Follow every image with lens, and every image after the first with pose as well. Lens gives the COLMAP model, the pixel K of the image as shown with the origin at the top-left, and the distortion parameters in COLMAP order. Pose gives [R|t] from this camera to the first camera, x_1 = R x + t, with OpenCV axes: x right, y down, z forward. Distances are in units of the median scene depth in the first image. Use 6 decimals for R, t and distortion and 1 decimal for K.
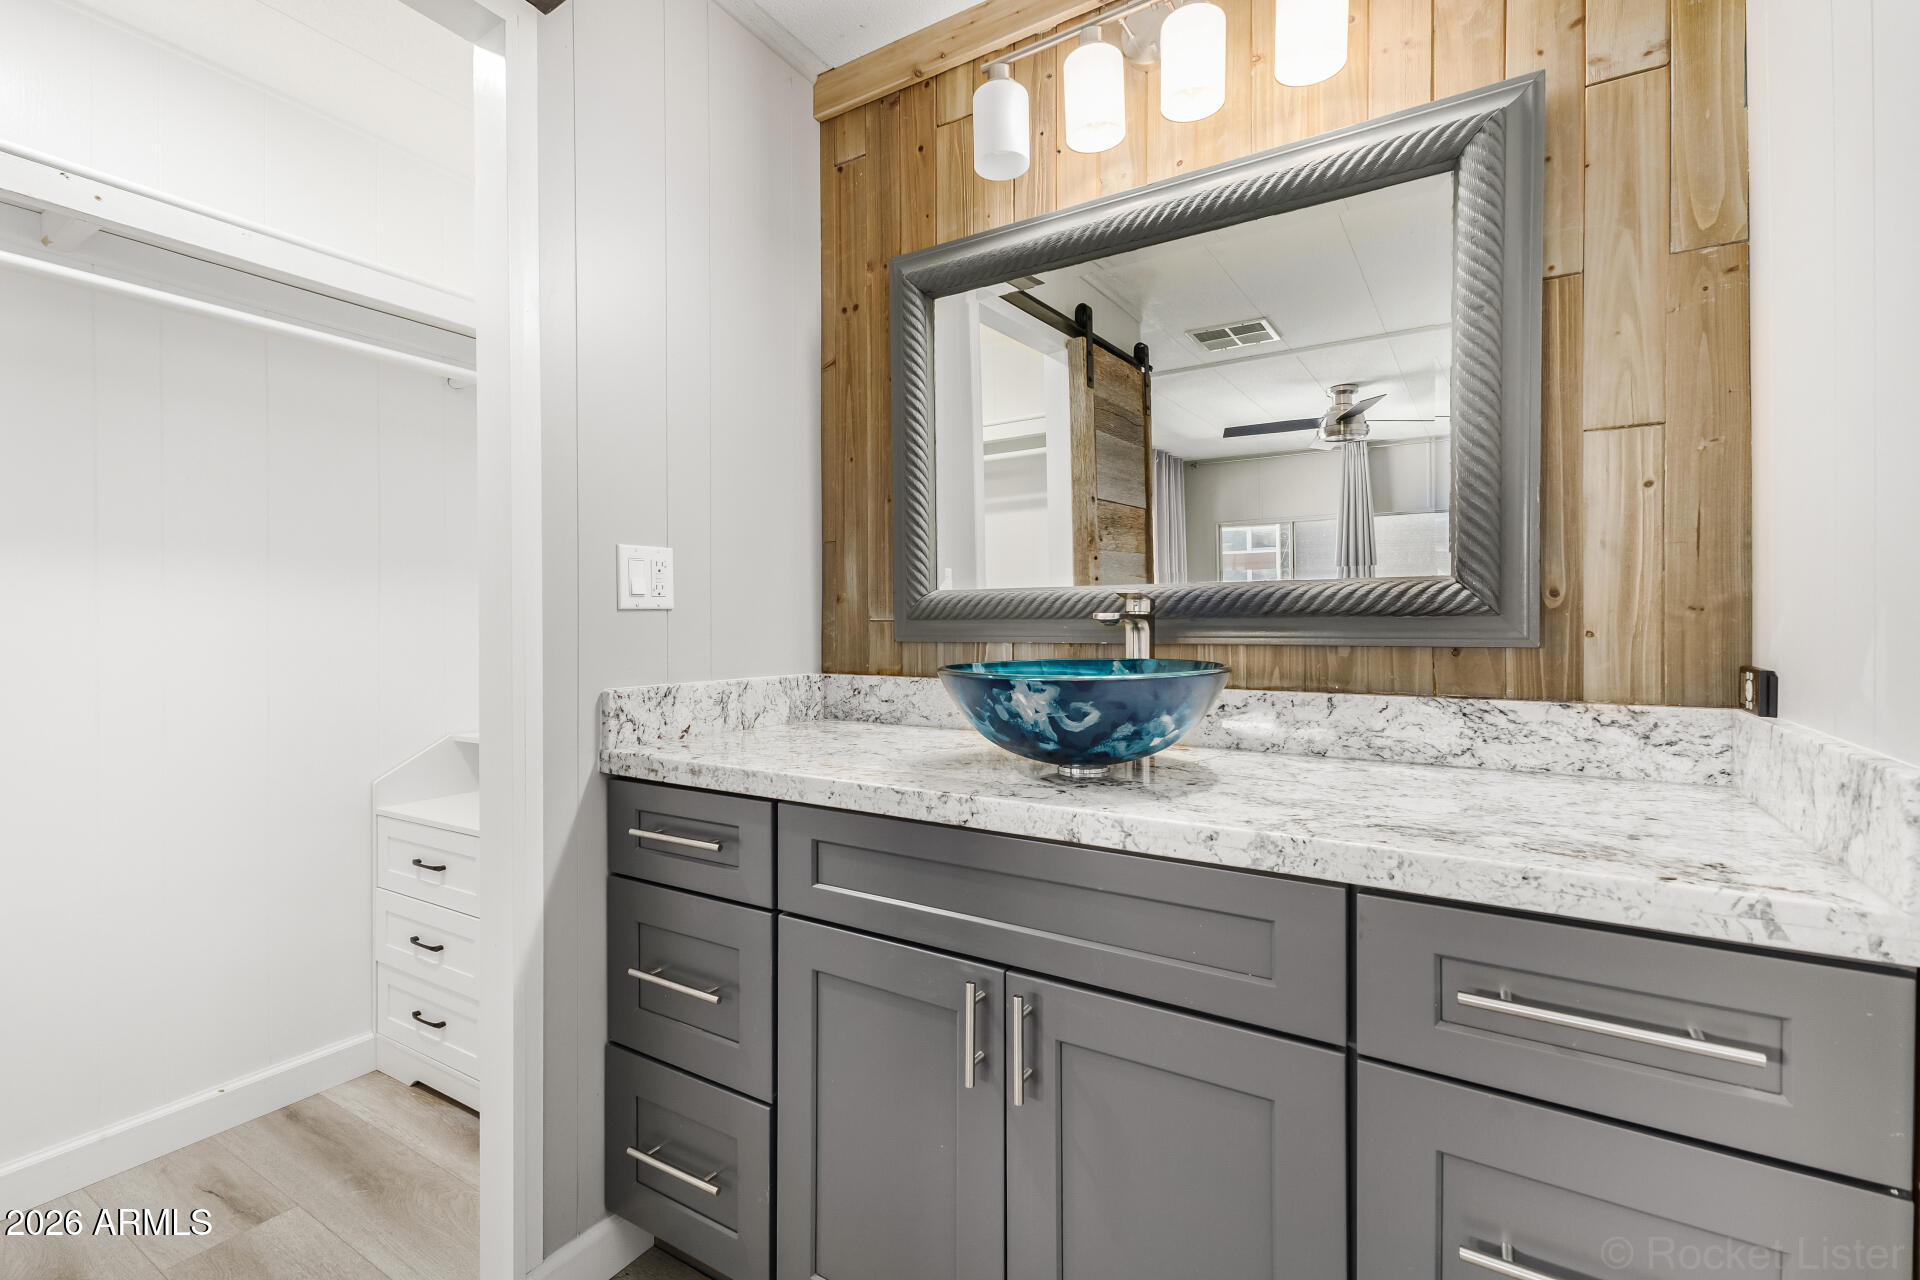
lens RADIAL K [[834.1, 0, 935.7], [0, 834.1, 642.2], [0, 0, 1]] dist [0.010669, -0.002030]
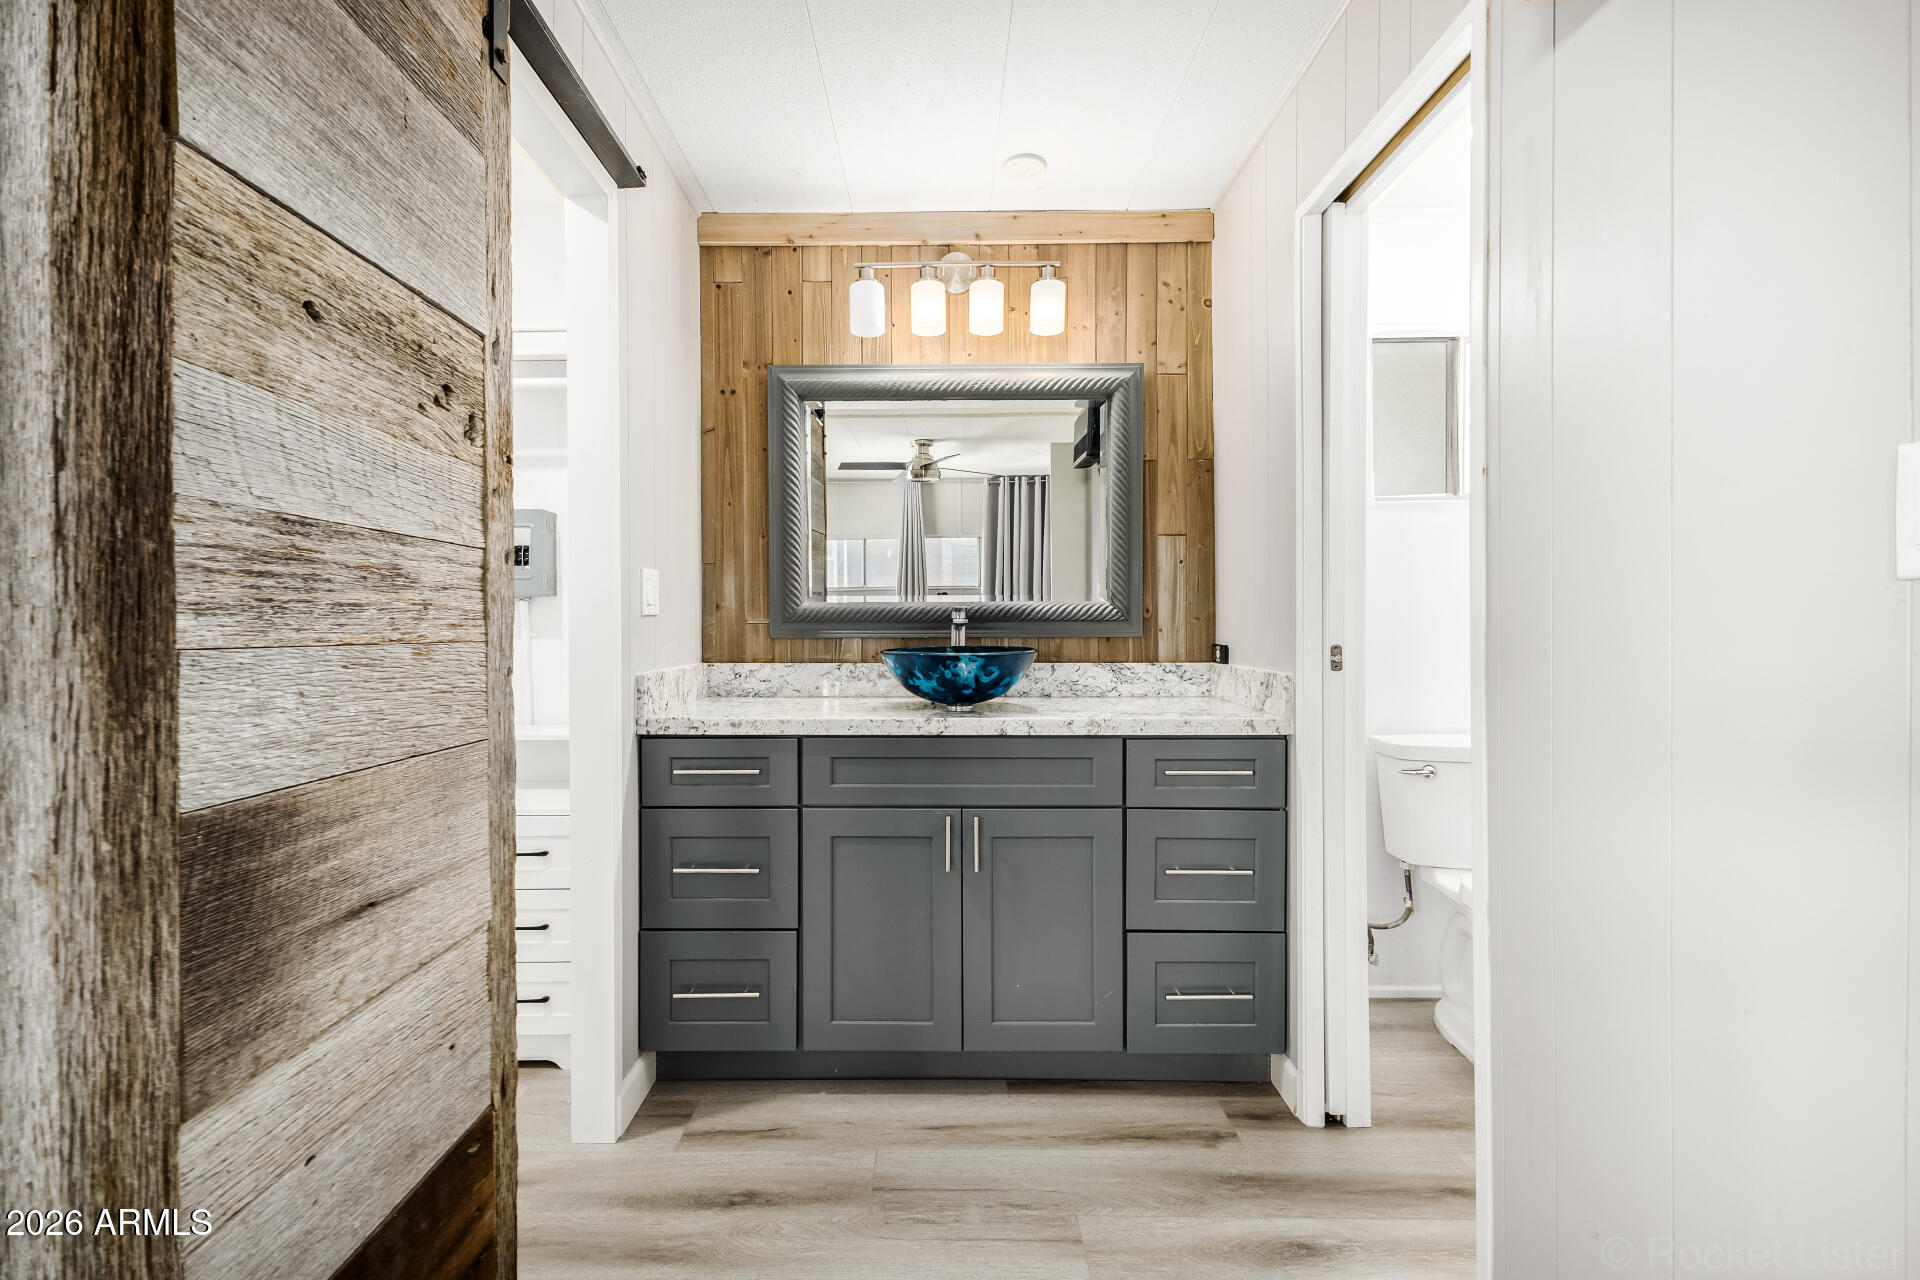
lens RADIAL K [[834.1, 0, 934.4], [0, 834.1, 644.7], [0, 0, 1]] dist [0.010669, -0.002030]
pose [[0.848934, -0.014227, 0.528307, -0.720055], [0.011099, 0.999897, 0.009092, 0.000824], [-0.528382, -0.001855, 0.849005, -0.433035]]
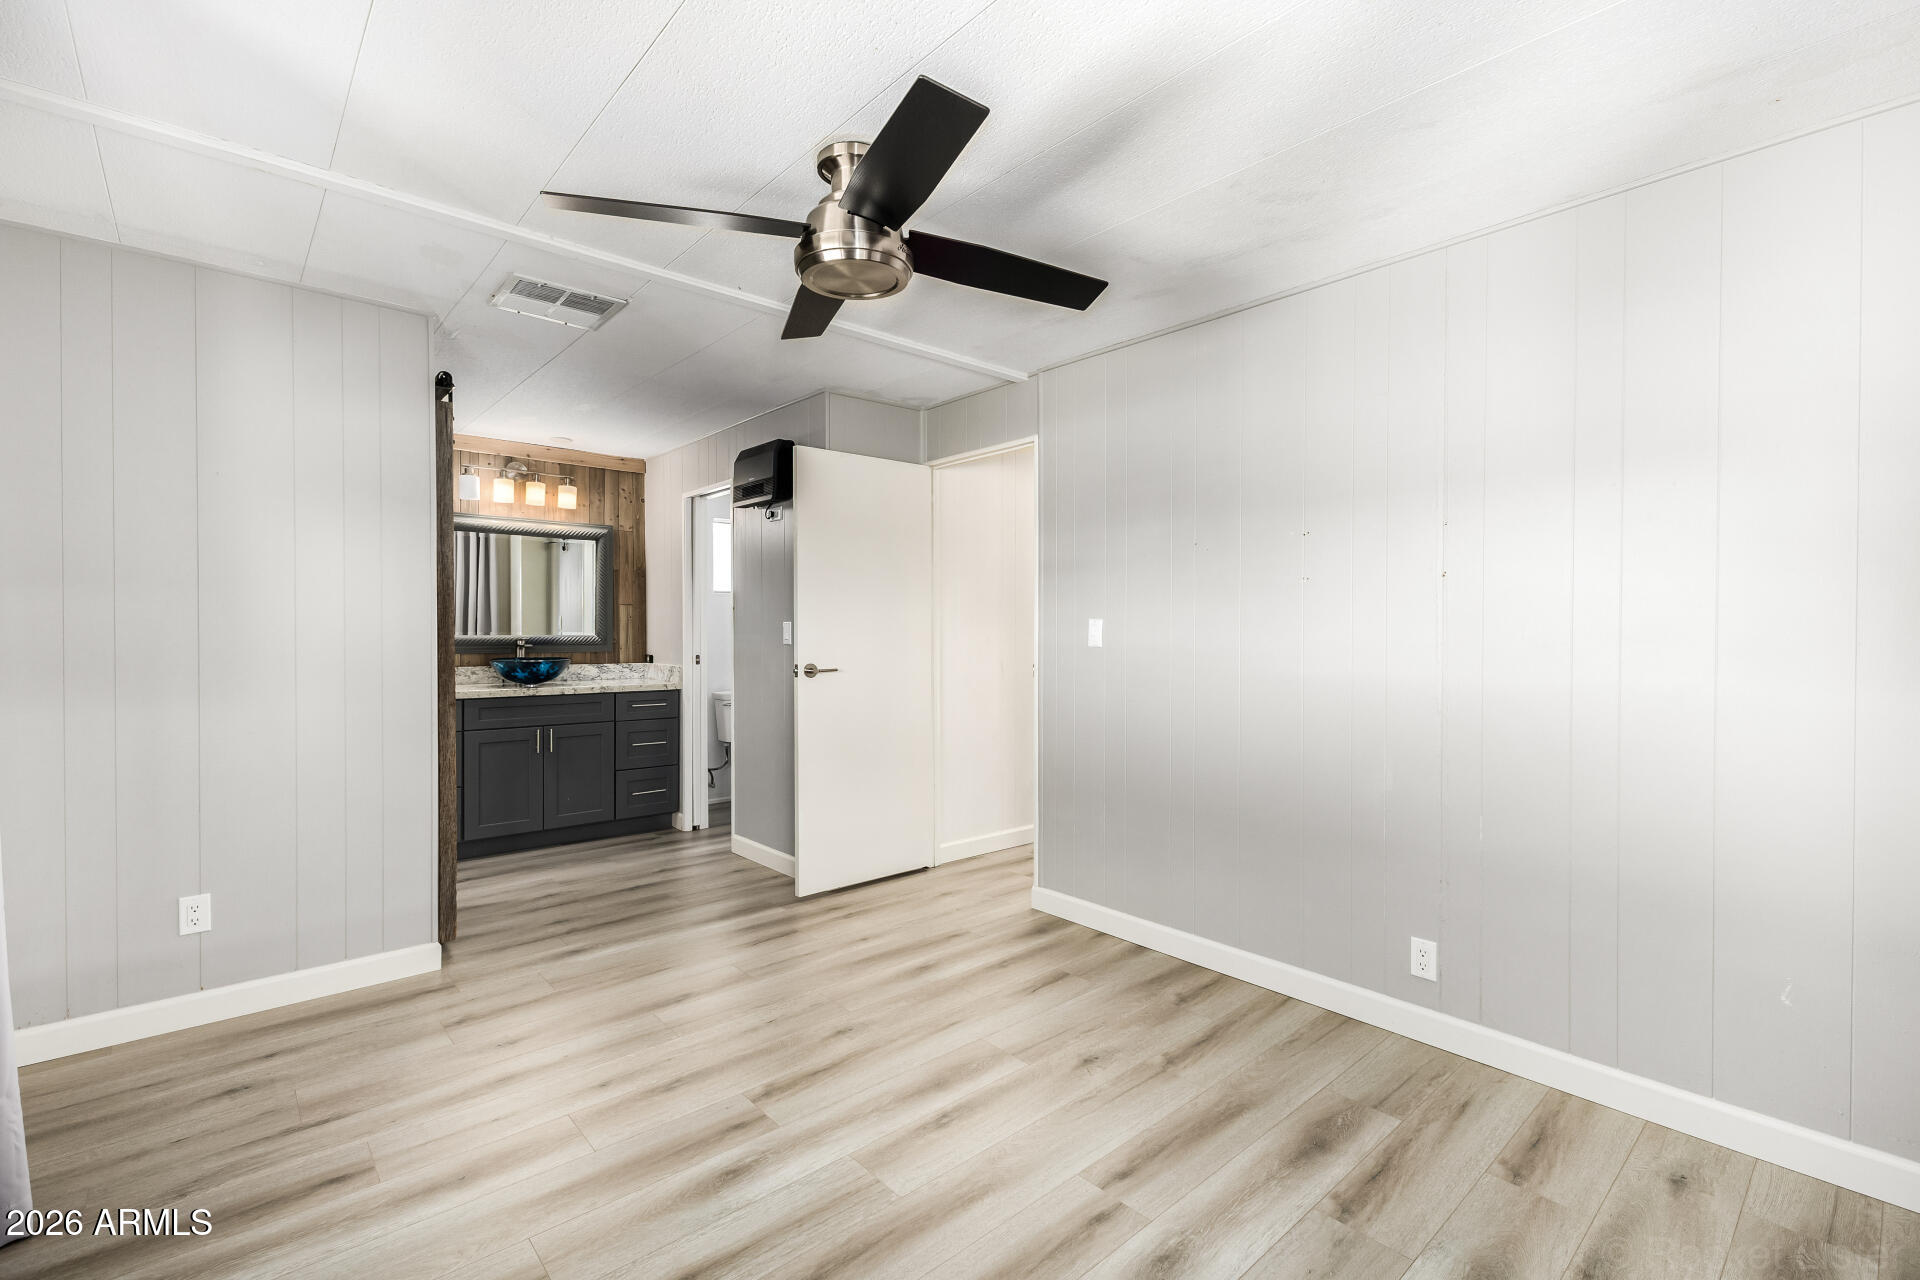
lens RADIAL K [[834.1, 0, 958.0], [0, 834.1, 639.4], [0, 0, 1]] dist [0.010669, -0.002030]
pose [[0.288521, -0.010015, 0.957421, -2.637990], [0.011292, 0.999911, 0.007057, -0.060020], [-0.957407, 0.008775, 0.288609, -1.795442]]
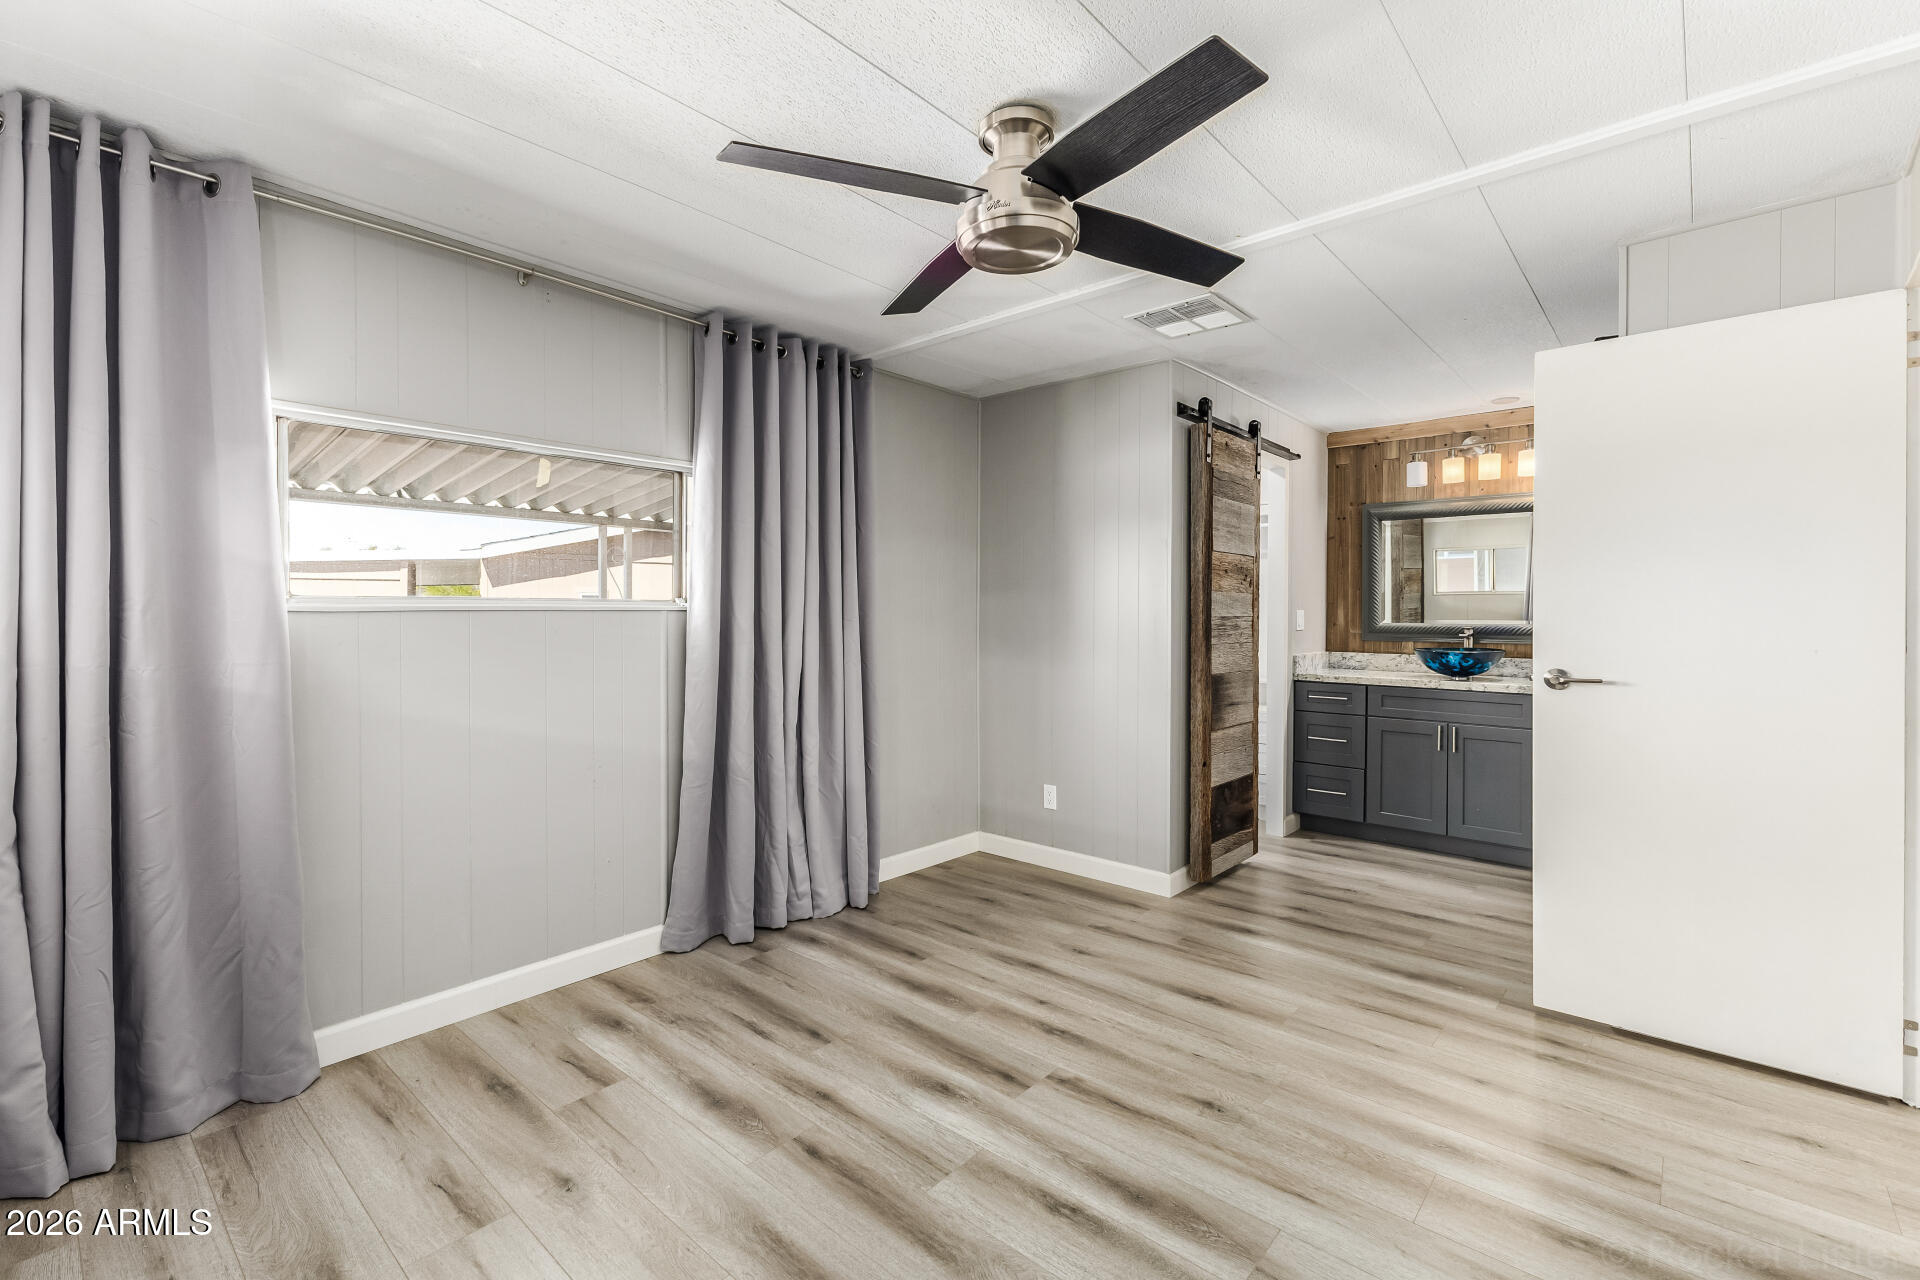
lens RADIAL K [[834.1, 0, 949.2], [0, 834.1, 620.6], [0, 0, 1]] dist [0.010669, -0.002030]
pose [[0.986400, 0.004912, -0.164288, -1.231095], [-0.006023, 0.999962, -0.006267, -0.052251], [0.164251, 0.007171, 0.986393, -2.565481]]
